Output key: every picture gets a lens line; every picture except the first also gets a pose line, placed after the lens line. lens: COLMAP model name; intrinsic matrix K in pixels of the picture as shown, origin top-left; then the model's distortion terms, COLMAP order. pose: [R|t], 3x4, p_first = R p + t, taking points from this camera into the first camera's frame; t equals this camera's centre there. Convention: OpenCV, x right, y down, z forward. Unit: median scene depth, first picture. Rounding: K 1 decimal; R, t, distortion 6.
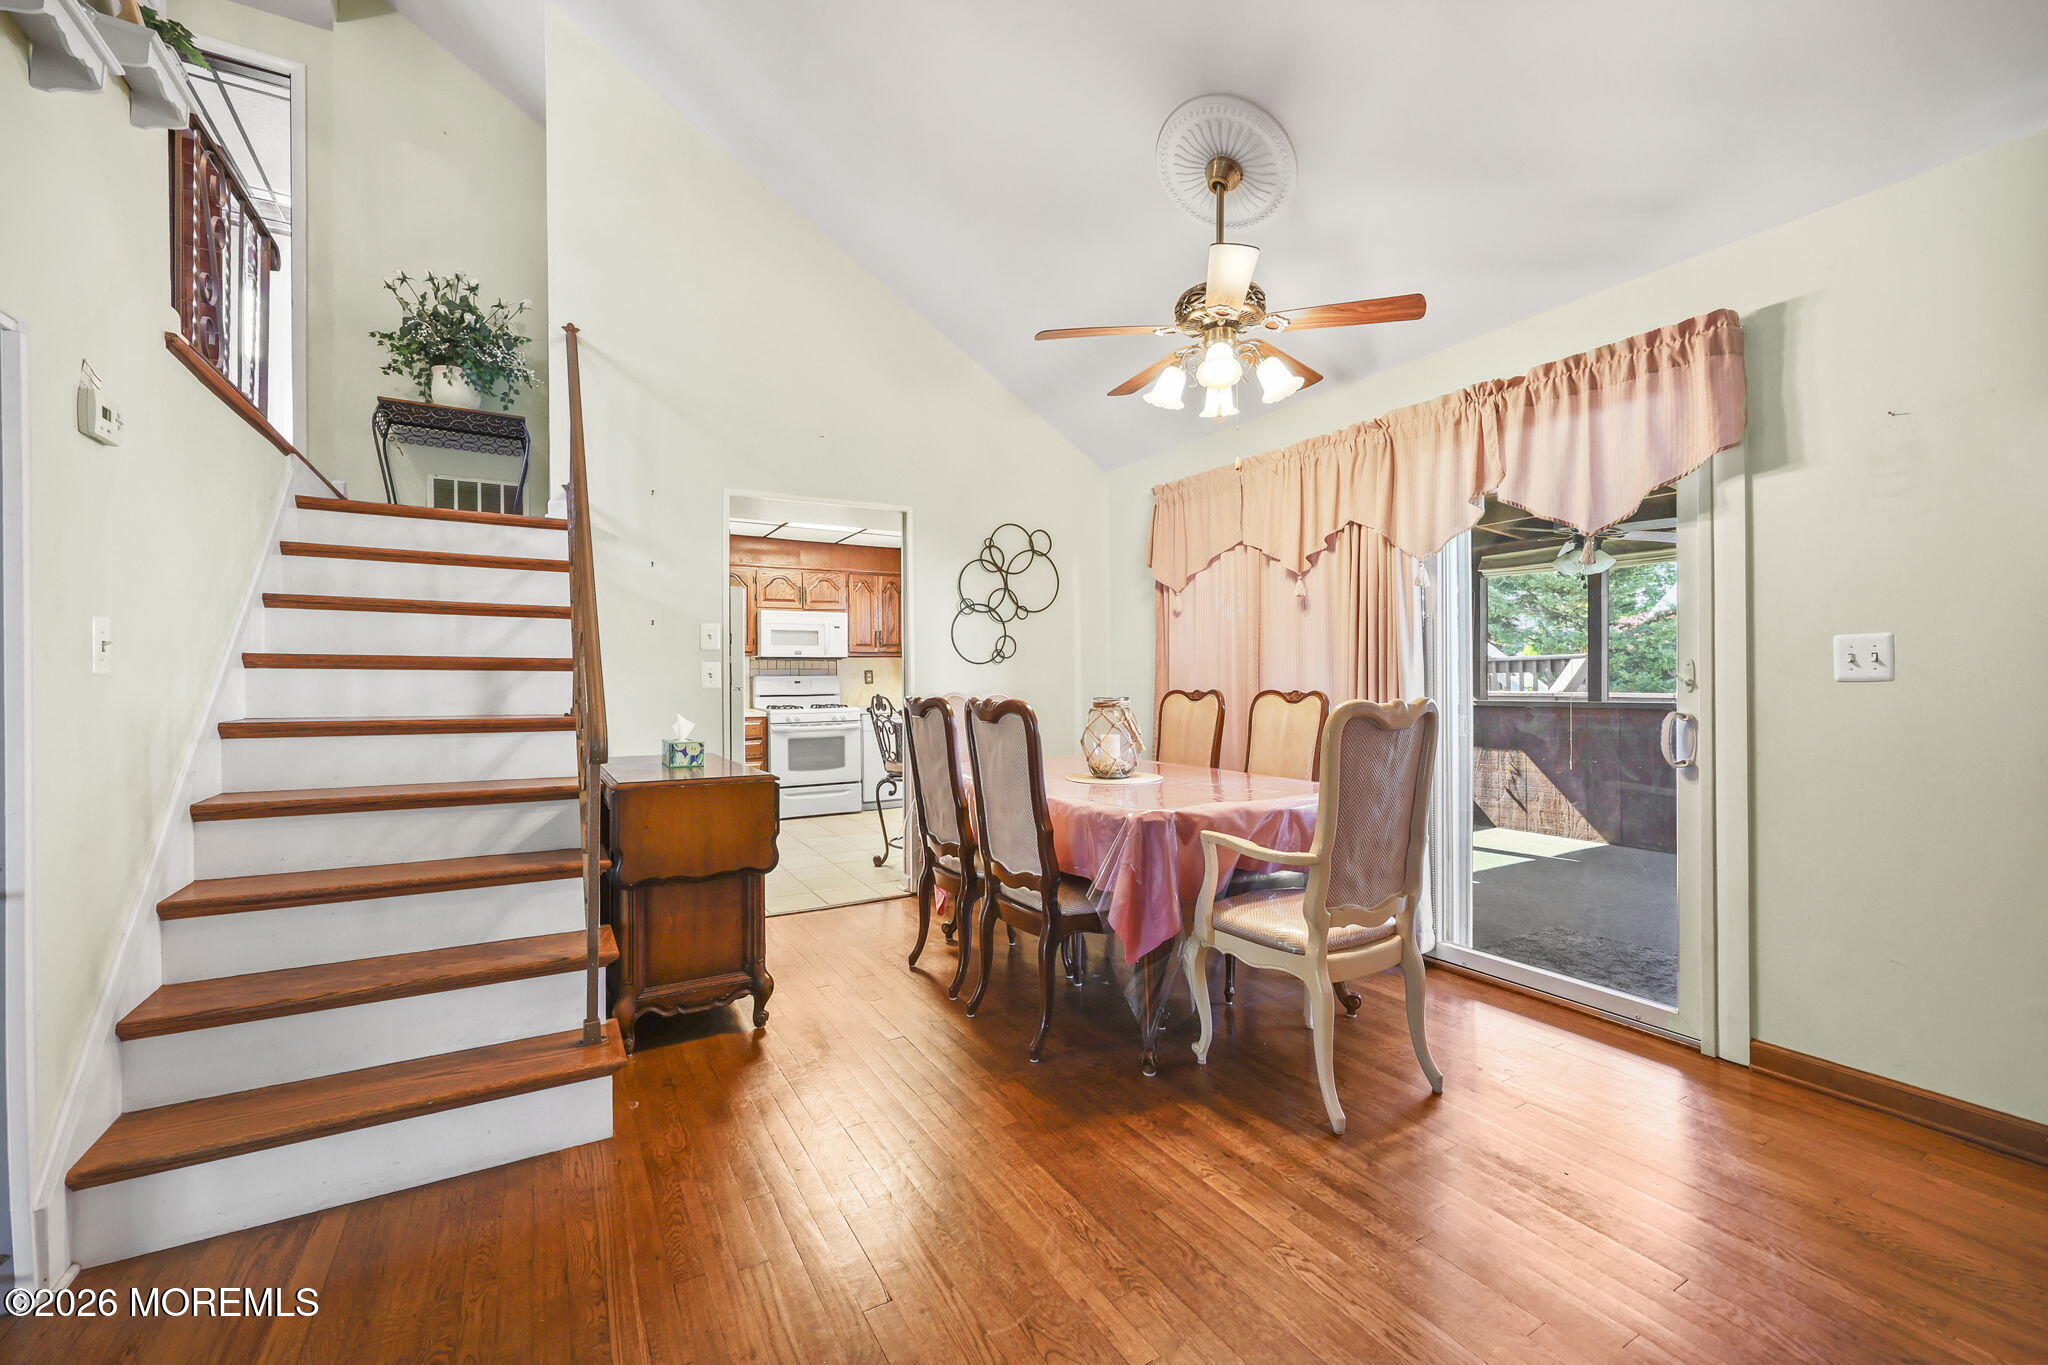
lens RADIAL K [[838.0, 0, 1029.9], [0, 838.0, 677.9], [0, 0, 1]] dist [-0.001667, -0.000353]
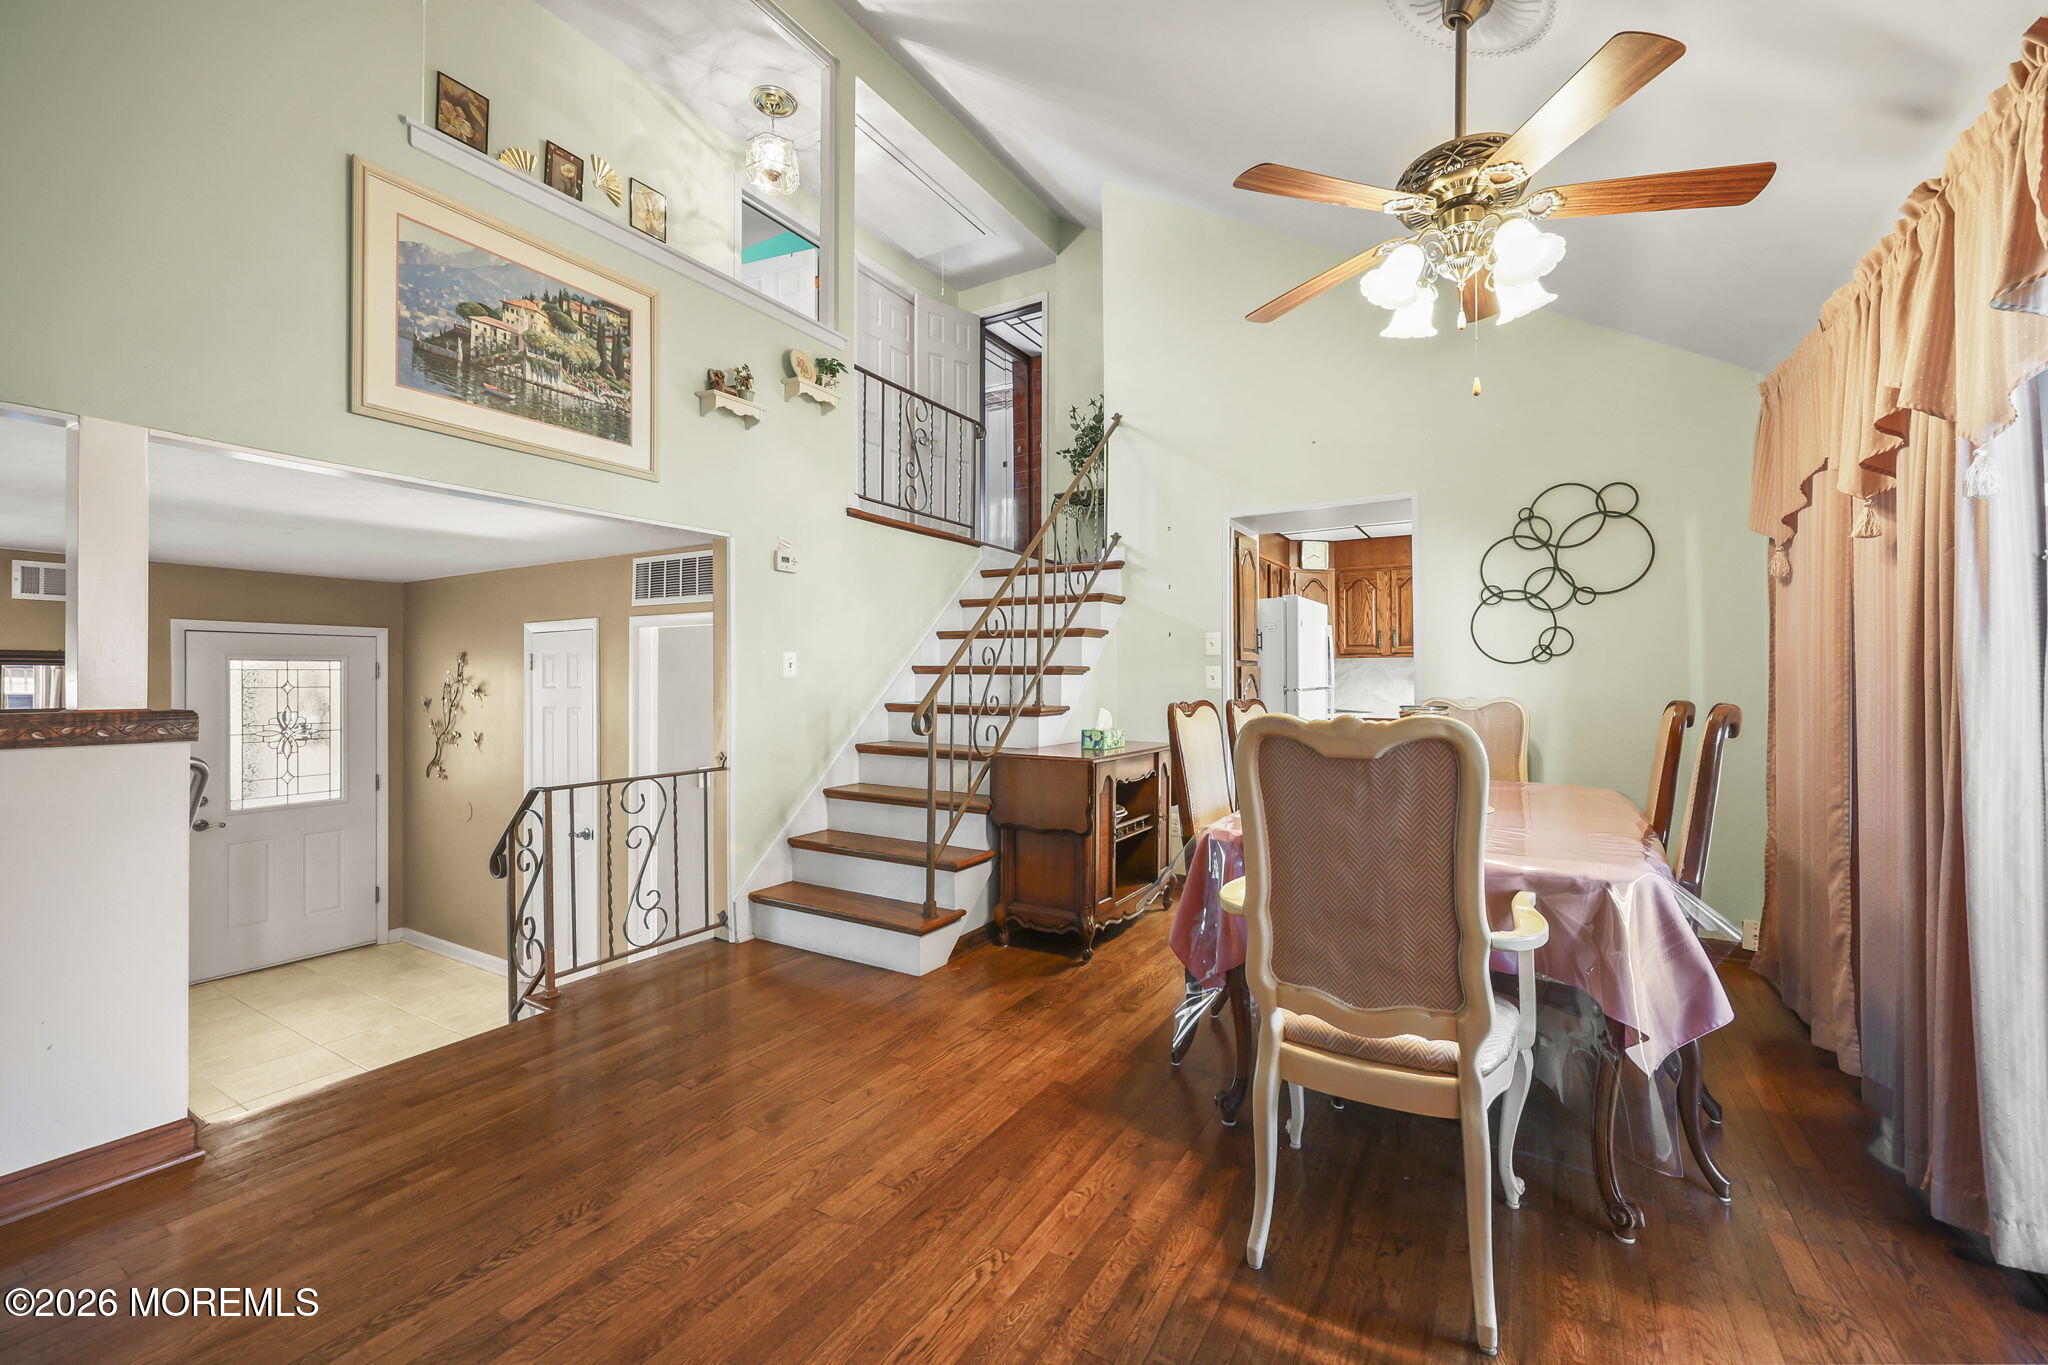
lens RADIAL K [[833.4, 0, 1037.2], [0, 833.4, 673.3], [0, 0, 1]] dist [0.000124, -0.000045]
pose [[0.477677, -0.001854, -0.878534, 0.627267], [-0.001496, 0.999995, -0.002924, -0.006068], [0.878534, 0.002711, 0.477671, 0.293545]]
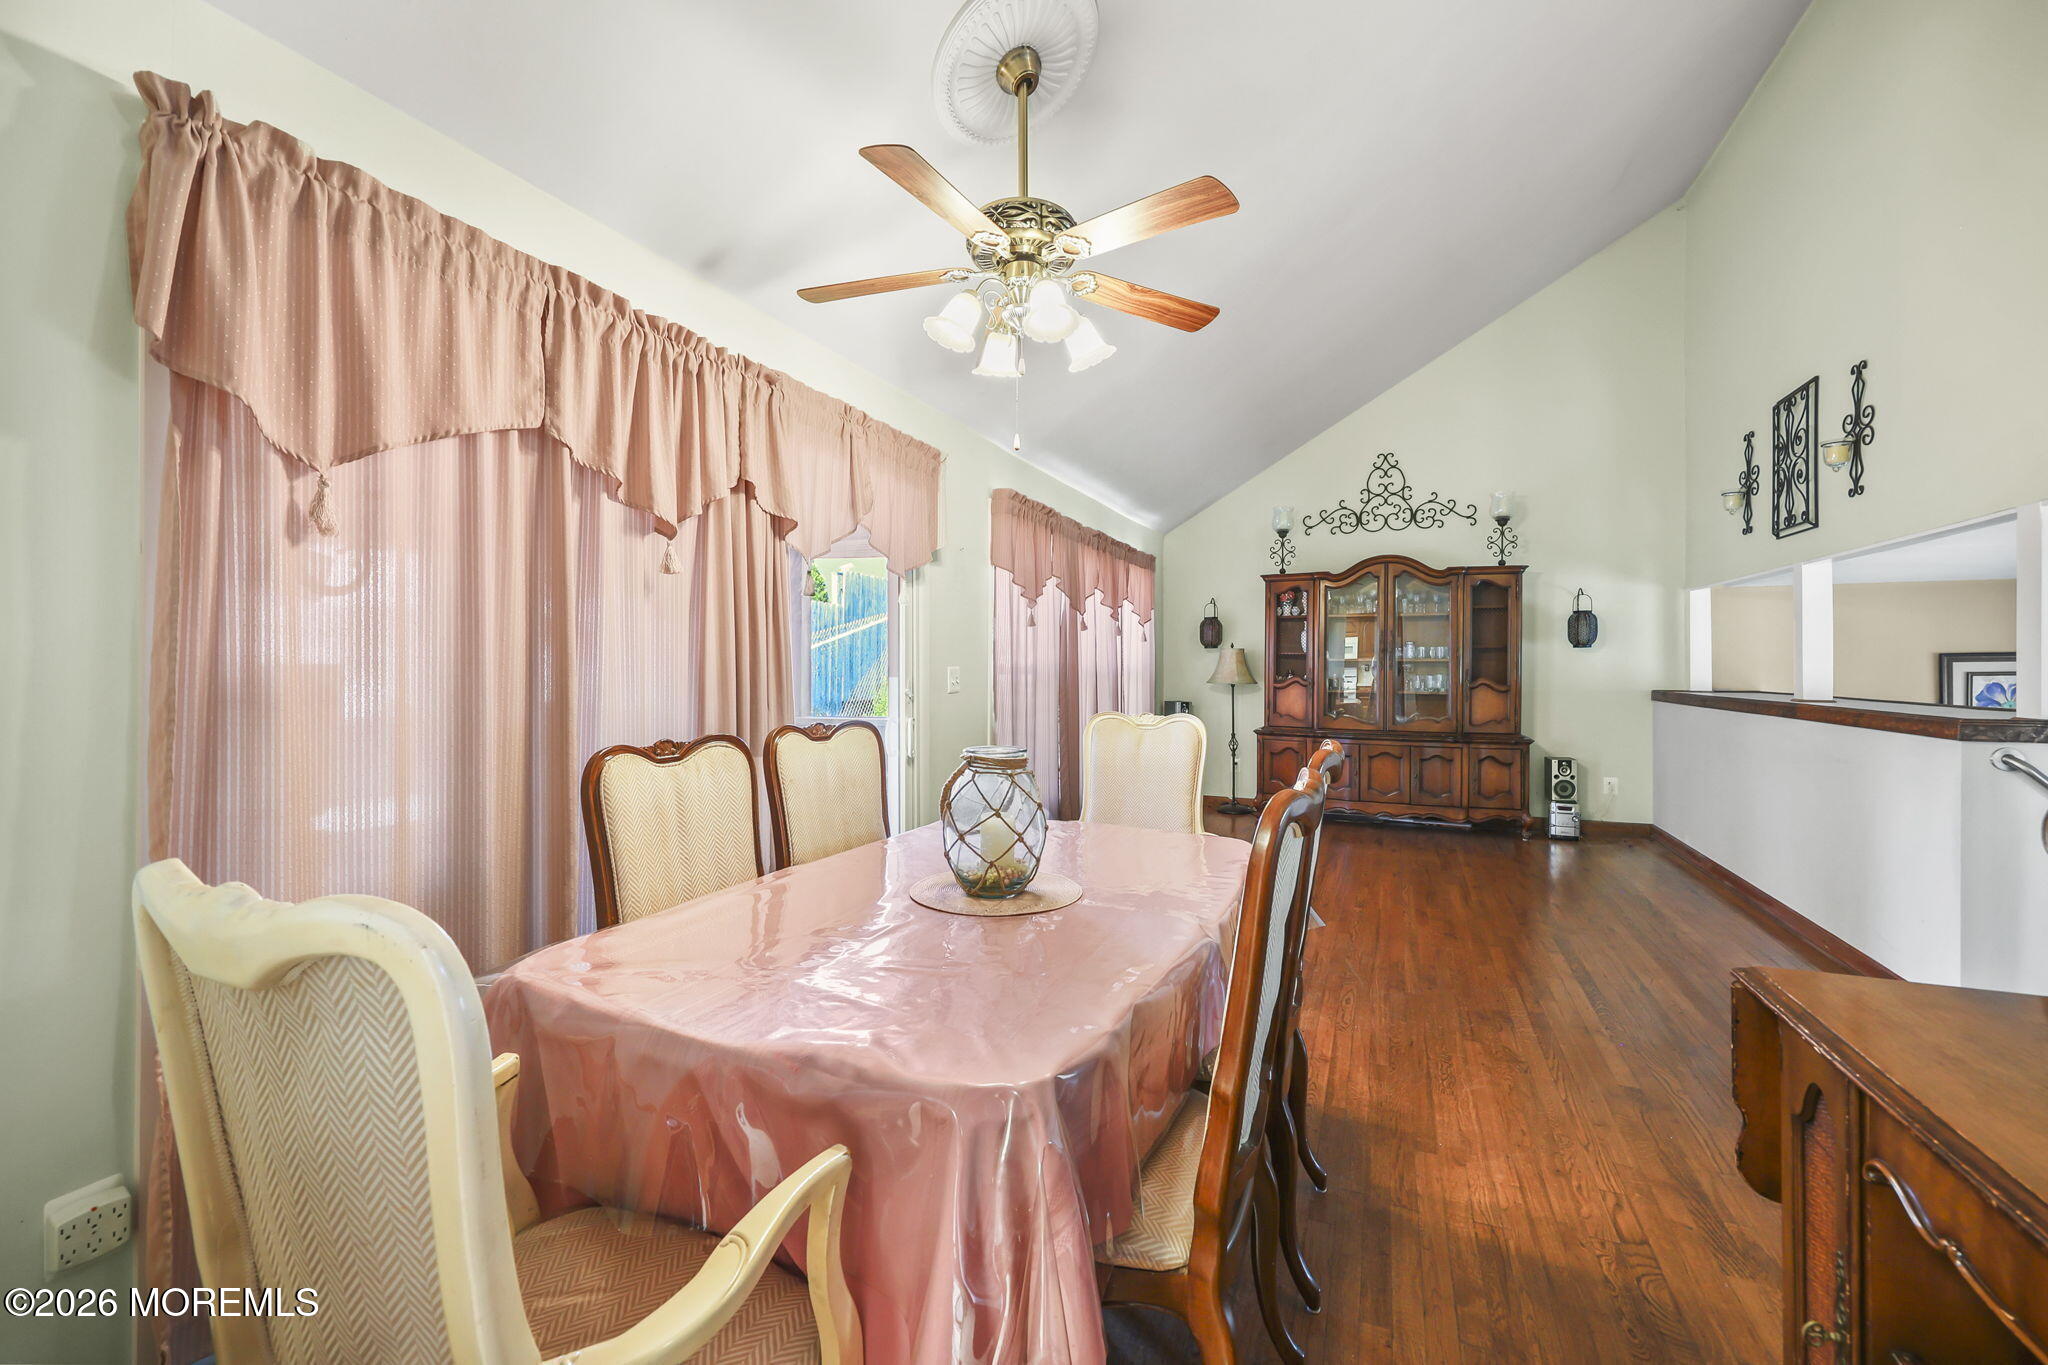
lens RADIAL K [[839.9, 0, 1021.0], [0, 839.9, 667.7], [0, 0, 1]] dist [-0.003647, -0.000426]
pose [[-0.582509, 0.002827, 0.812819, -0.369513], [0.002003, 0.999996, -0.002043, -0.033054], [-0.812822, 0.000438, -0.582512, 1.326226]]
